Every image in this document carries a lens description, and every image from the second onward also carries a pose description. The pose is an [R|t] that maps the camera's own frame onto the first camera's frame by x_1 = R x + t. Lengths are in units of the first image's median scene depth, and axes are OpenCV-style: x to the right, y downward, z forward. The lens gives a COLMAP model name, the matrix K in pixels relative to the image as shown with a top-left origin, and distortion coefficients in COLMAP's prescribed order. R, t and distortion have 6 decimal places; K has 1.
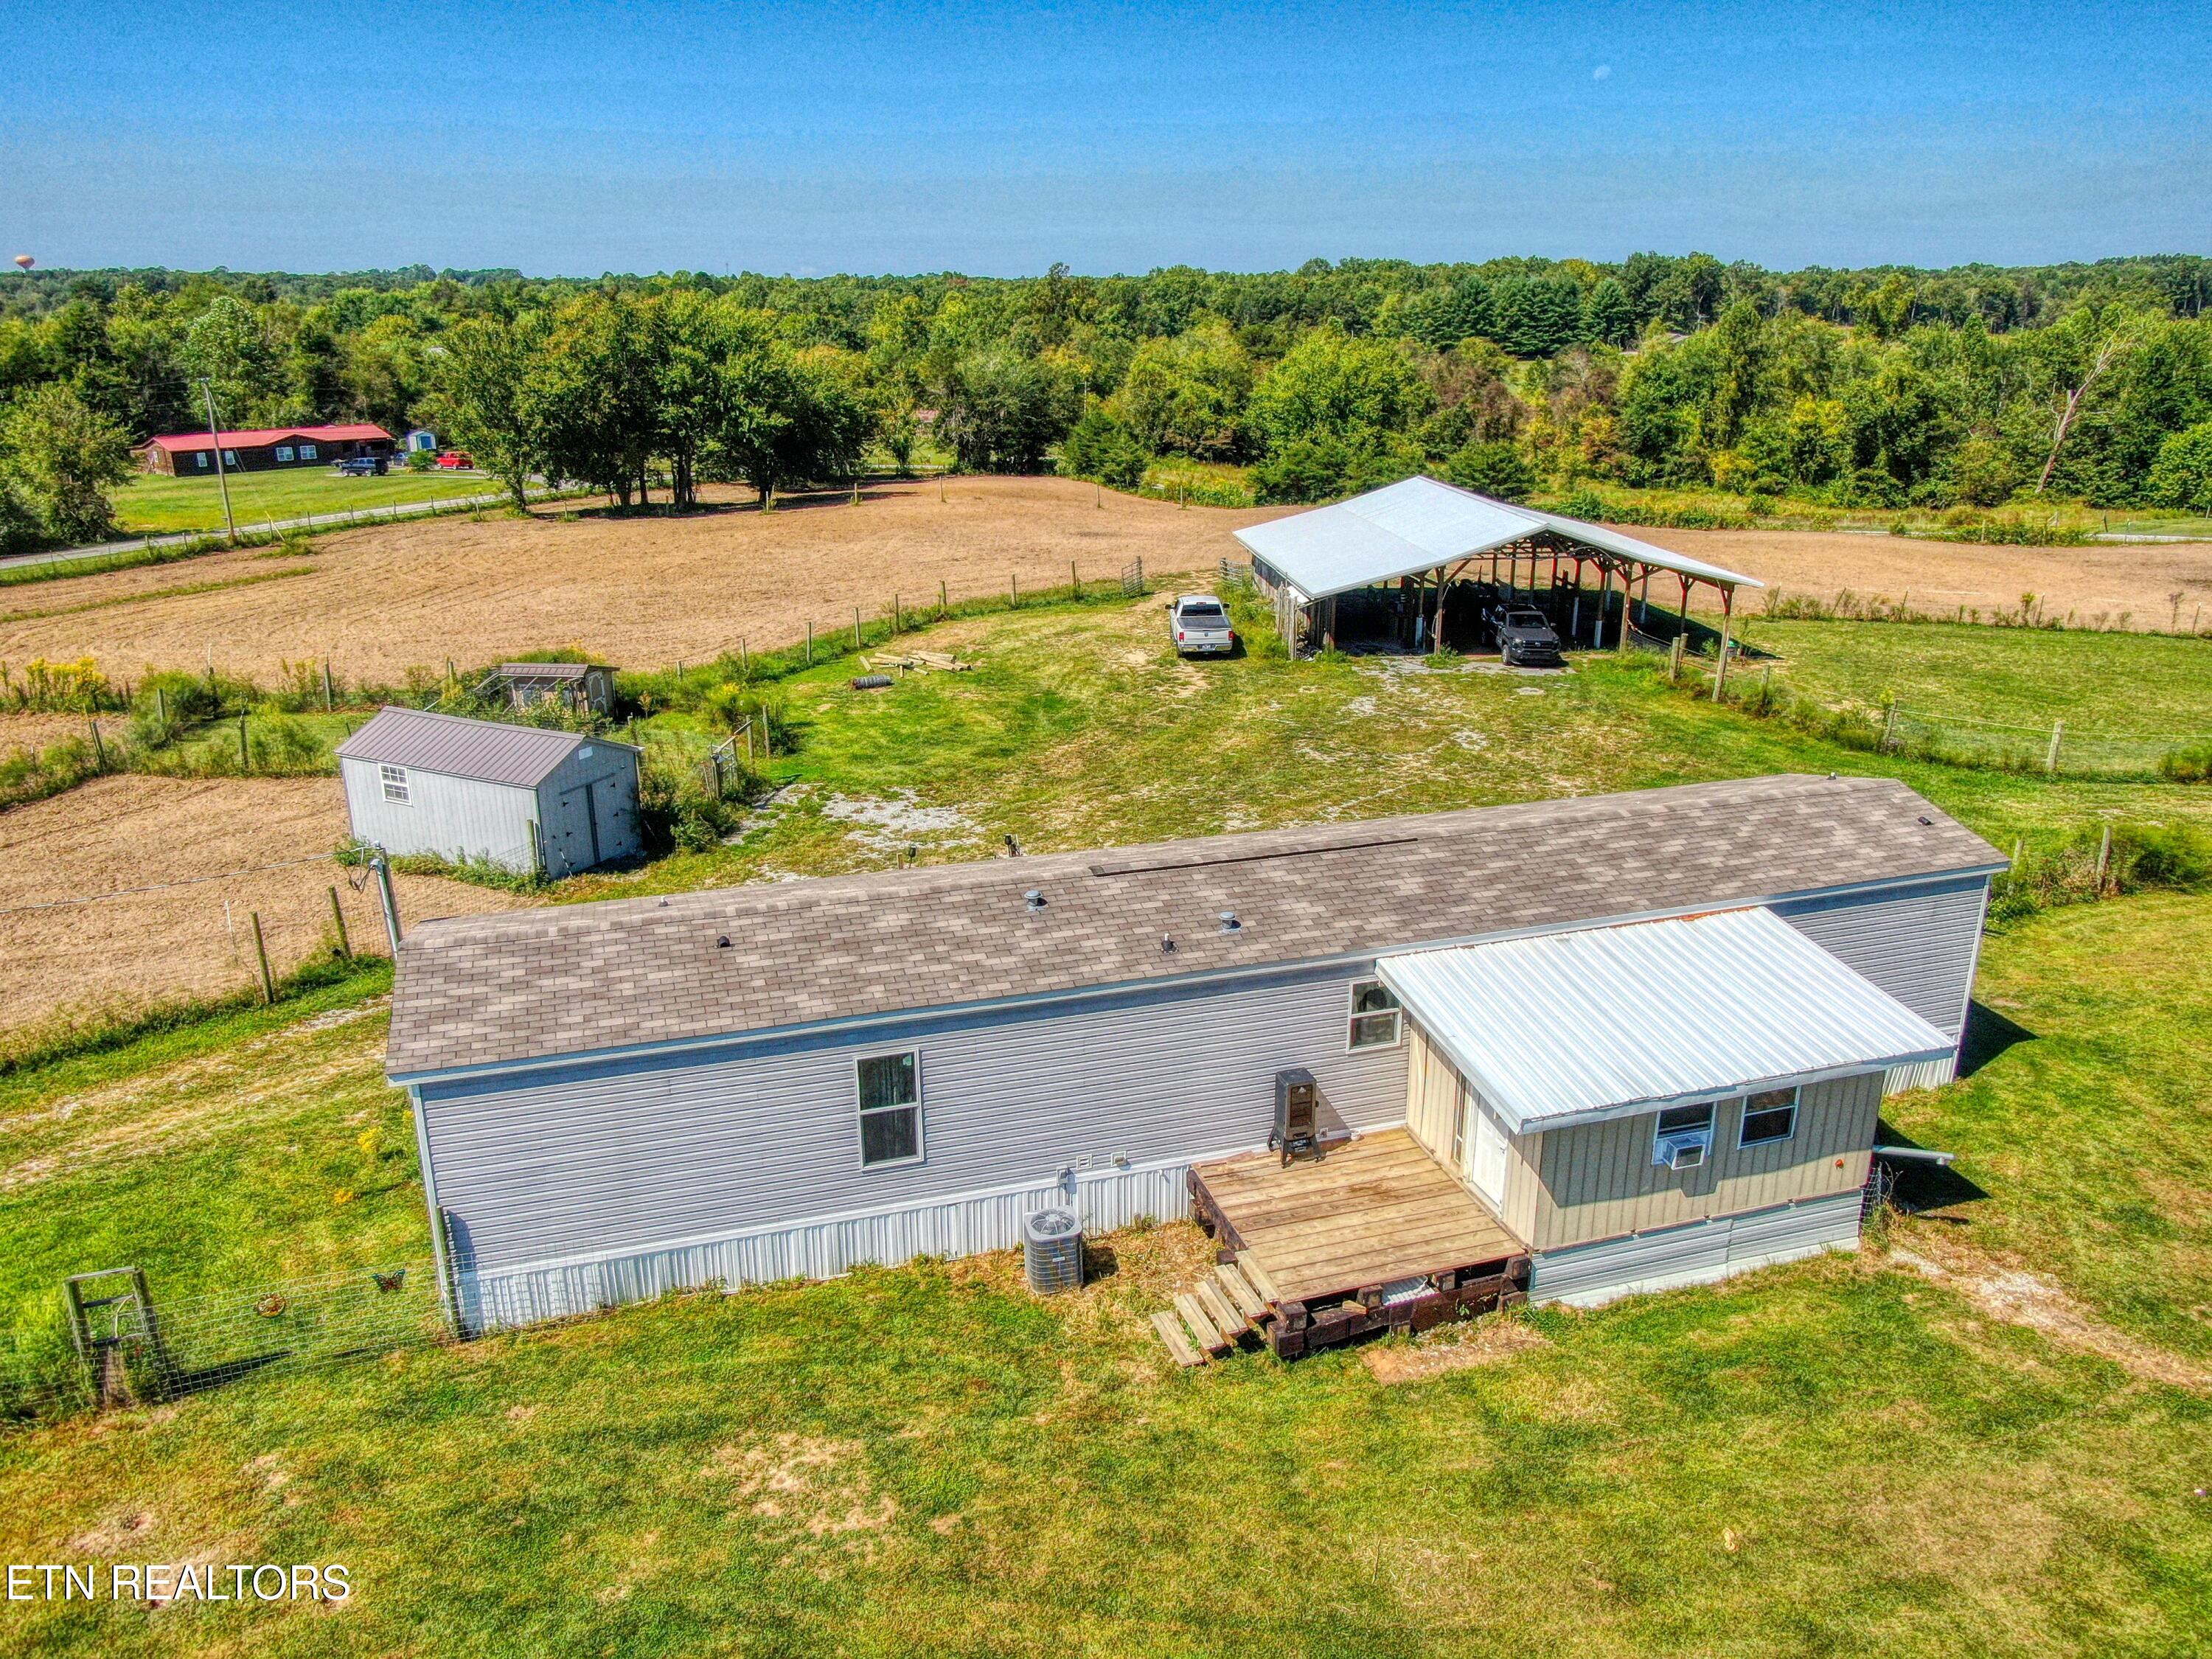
lens RADIAL K [[1607.3, 0, 1104.4], [0, 1607.3, 821.3], [0, 0, 1]] dist [-0.009430, -0.002731]
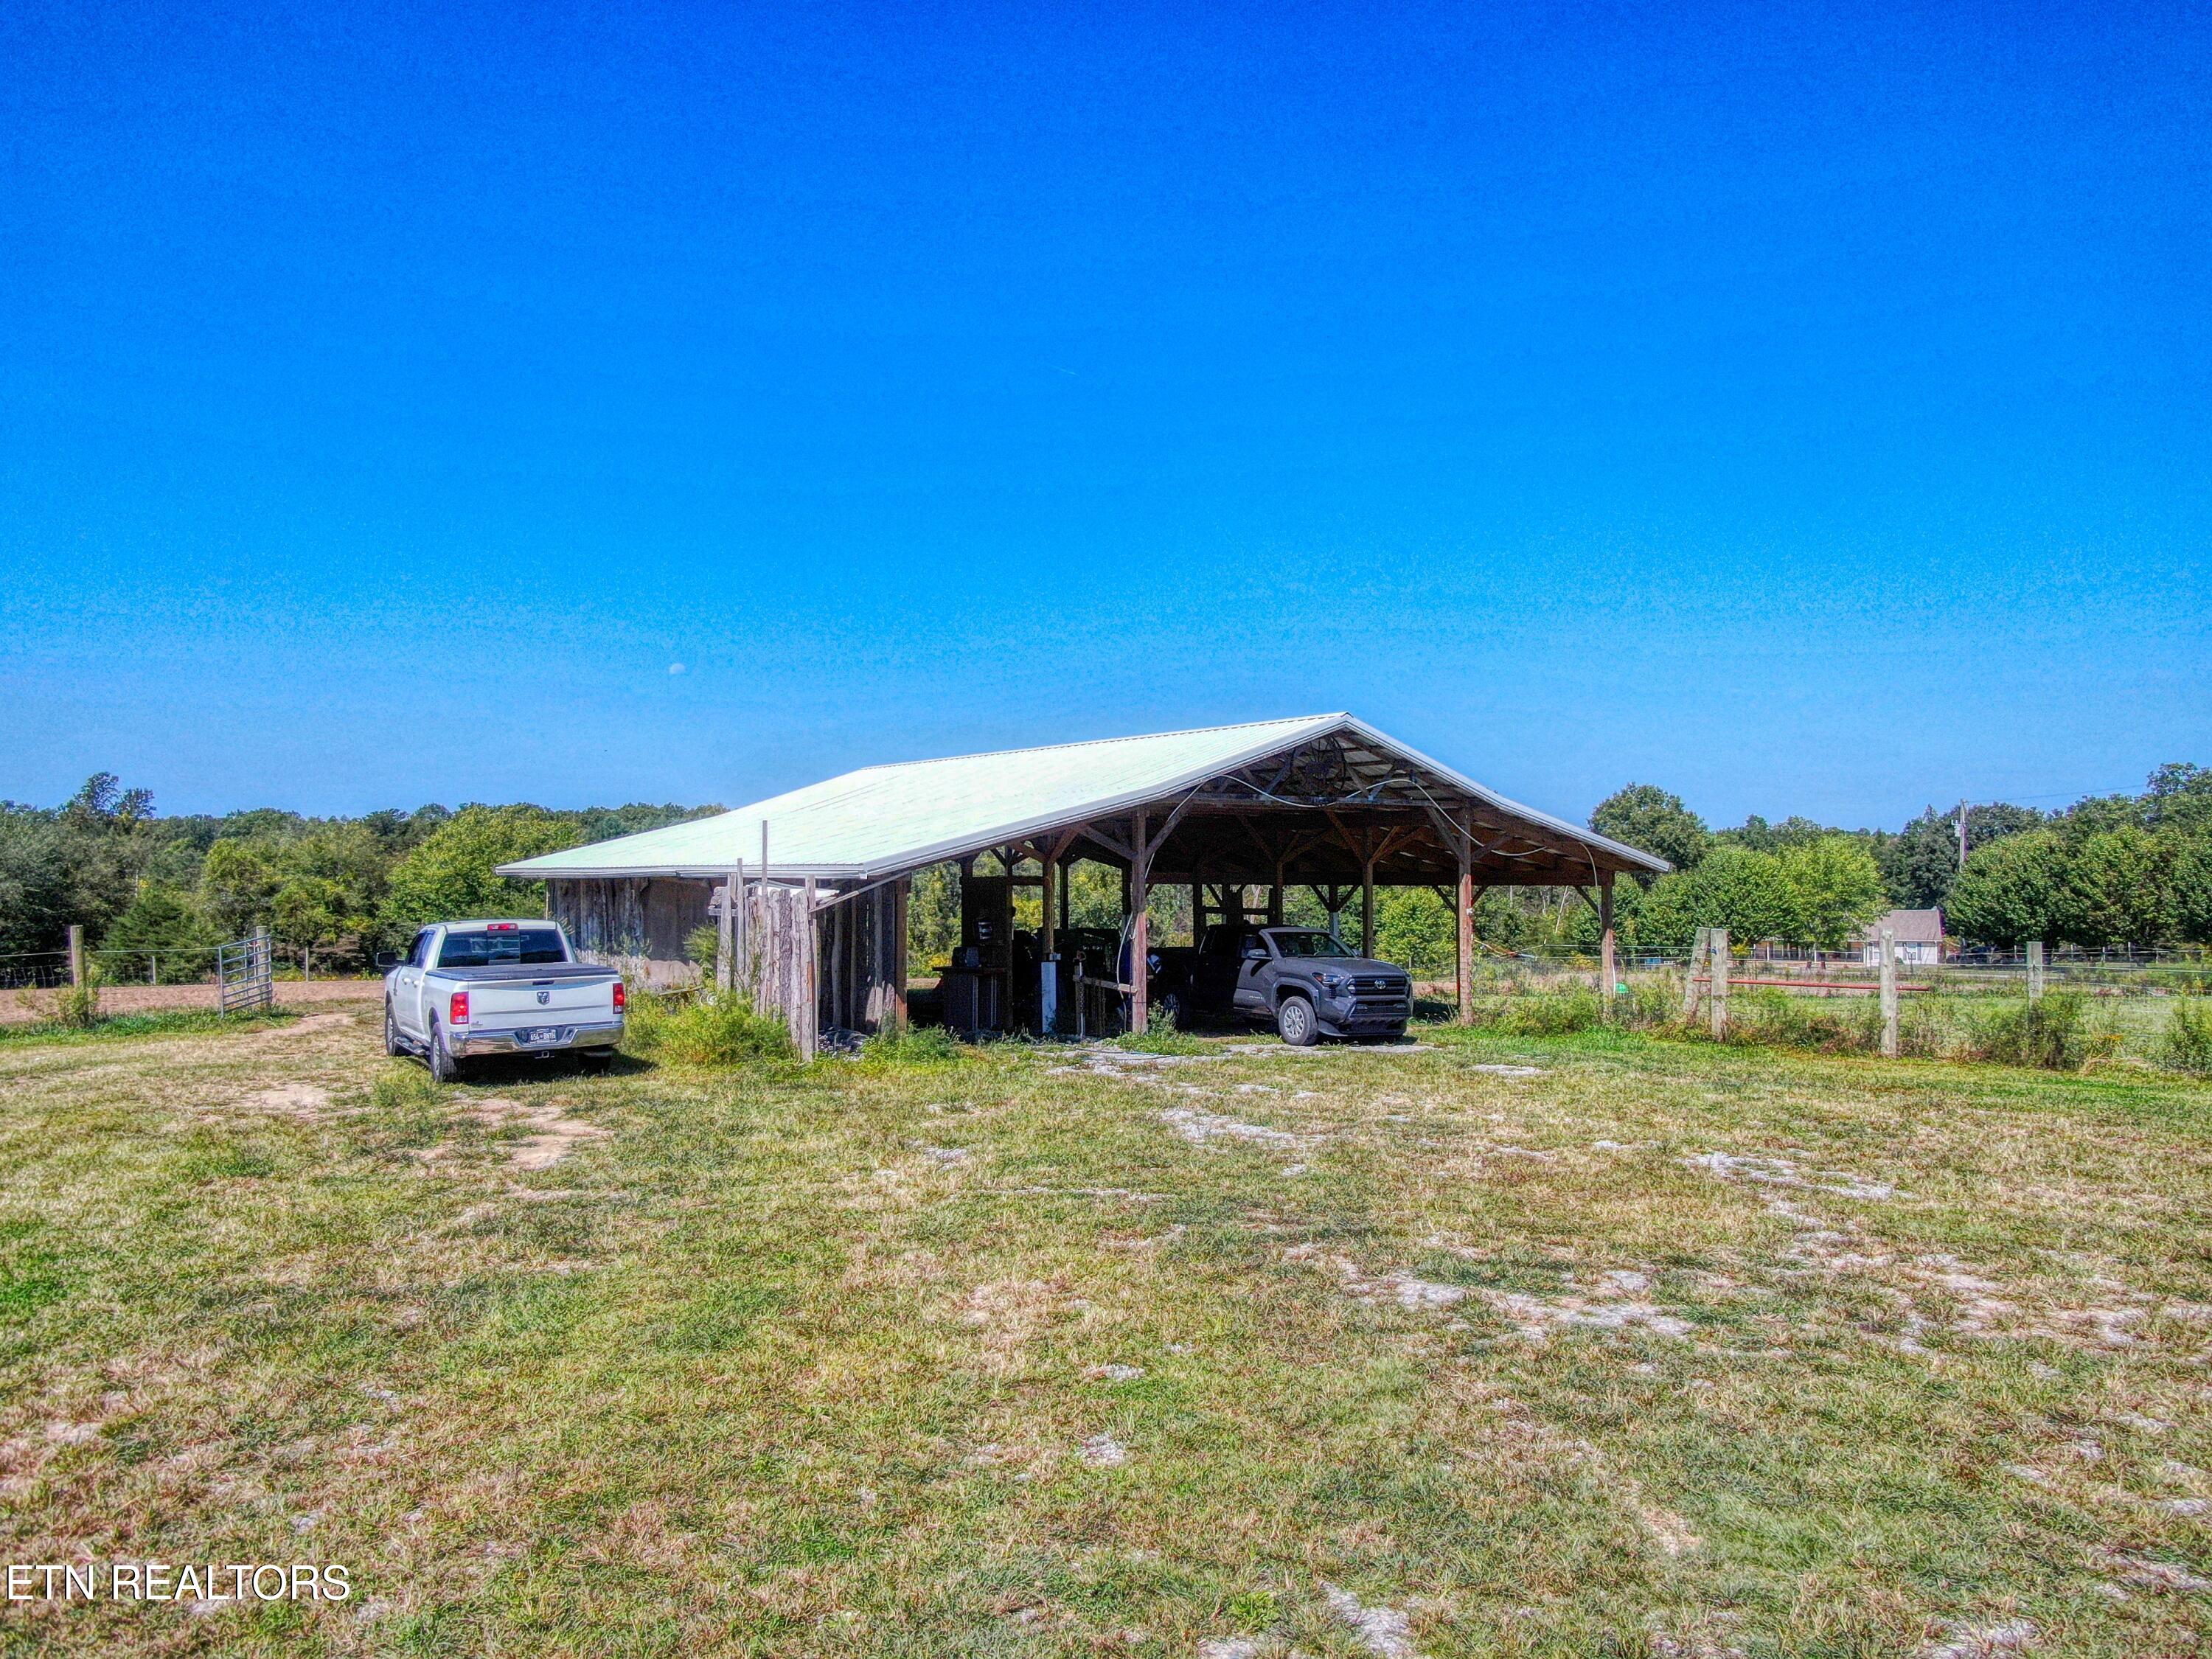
lens RADIAL K [[1607.3, 0, 1098.3], [0, 1607.3, 830.6], [0, 0, 1]] dist [-0.009430, -0.002731]
pose [[0.864296, 0.014590, 0.502772, -0.000485], [0.155969, 0.942533, -0.295473, -0.010746], [-0.478191, 0.333793, 0.812352, 0.200298]]
